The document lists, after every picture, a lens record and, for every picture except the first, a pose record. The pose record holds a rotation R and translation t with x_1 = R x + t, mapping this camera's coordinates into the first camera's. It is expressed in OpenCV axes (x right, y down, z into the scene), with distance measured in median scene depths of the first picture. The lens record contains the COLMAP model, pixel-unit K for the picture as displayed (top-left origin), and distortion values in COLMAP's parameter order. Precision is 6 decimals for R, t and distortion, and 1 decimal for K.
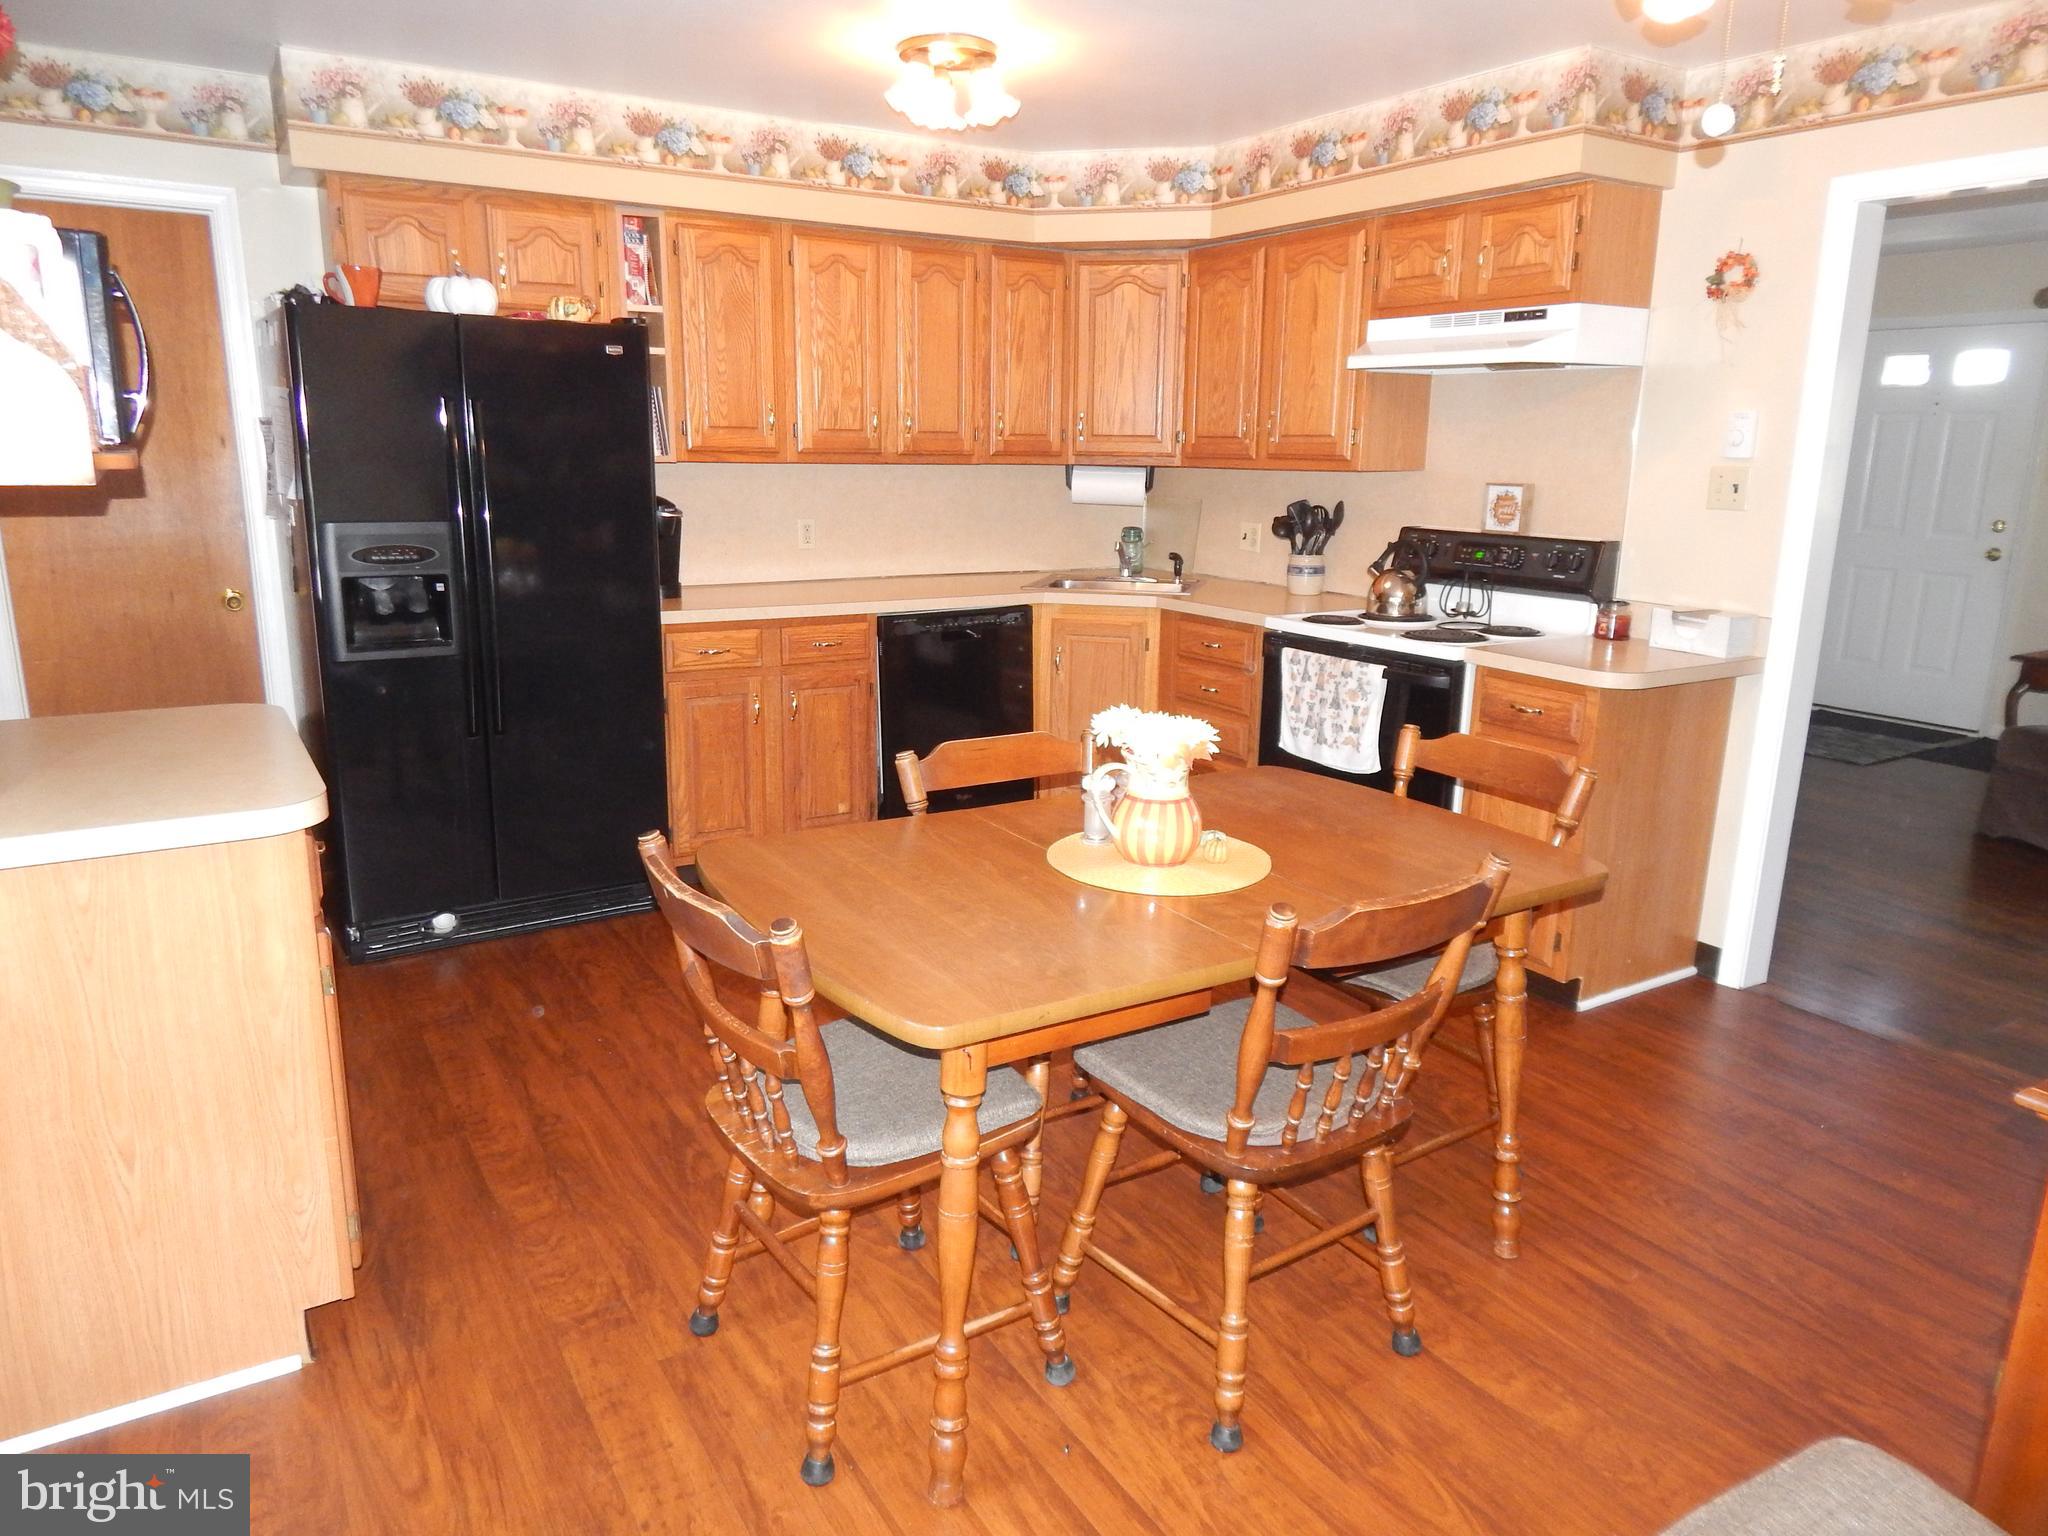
lens RADIAL K [[1365.1, 0, 1023.8], [0, 1365.1, 765.7], [0, 0, 1]] dist [0.000161, -0.001429]
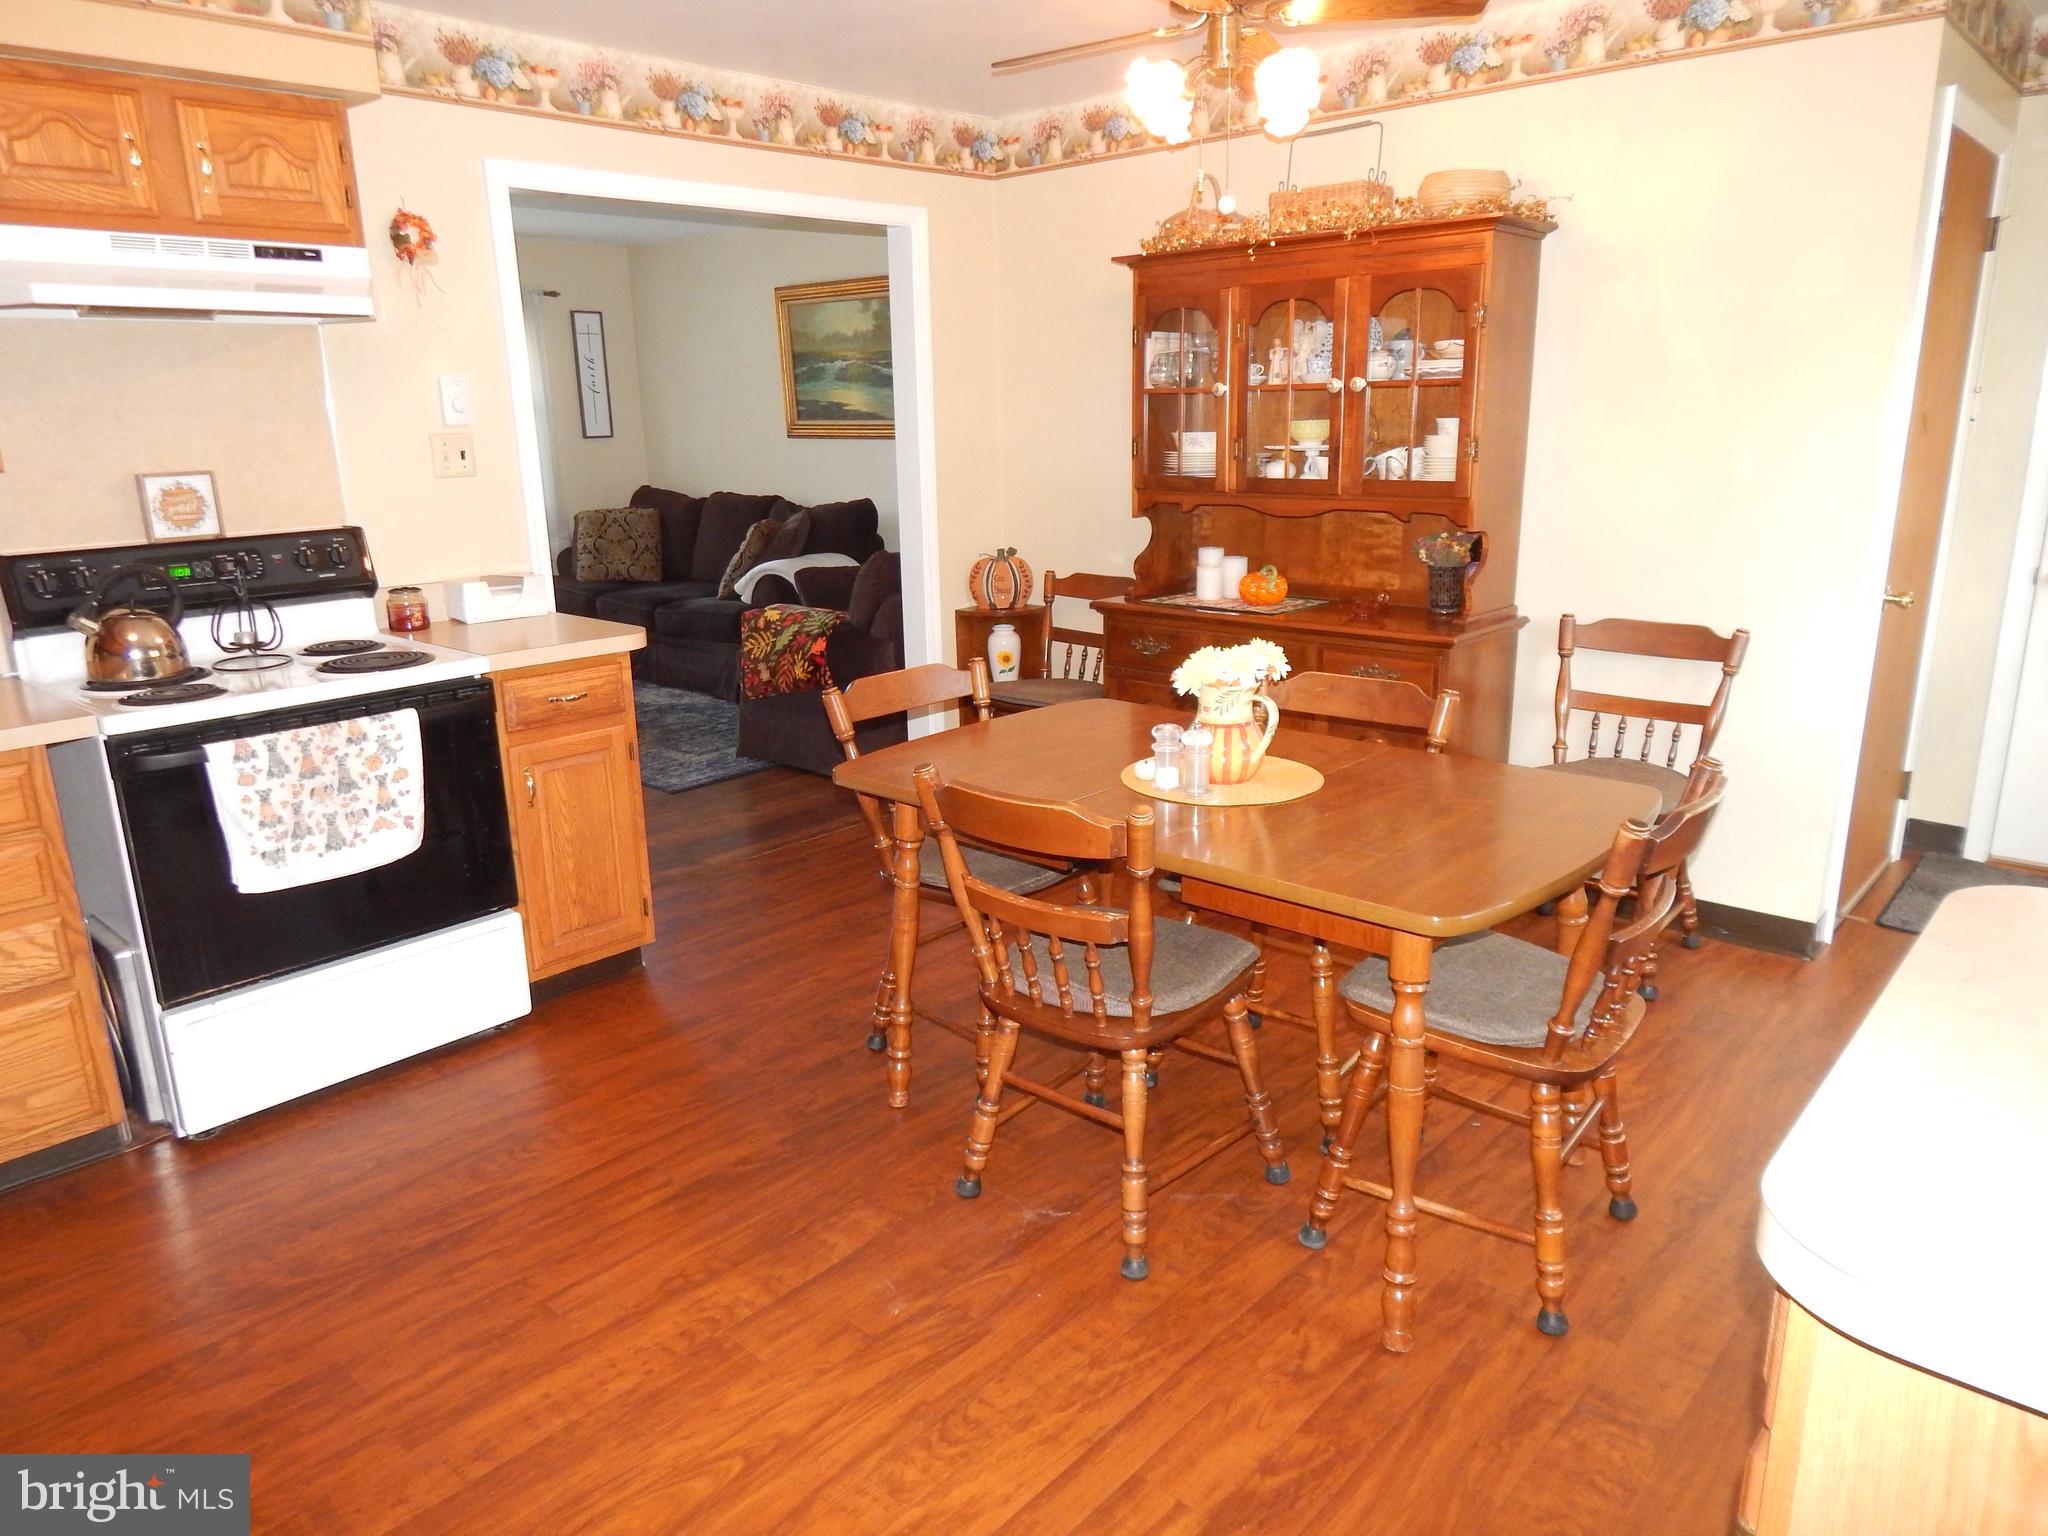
lens RADIAL K [[1365.1, 0, 1019.1], [0, 1365.1, 754.9], [0, 0, 1]] dist [0.000161, -0.001429]
pose [[-0.274169, -0.252184, 0.928027, -0.539776], [0.238207, 0.917124, 0.319595, -0.209533], [-0.931713, 0.308686, -0.191375, 0.823794]]
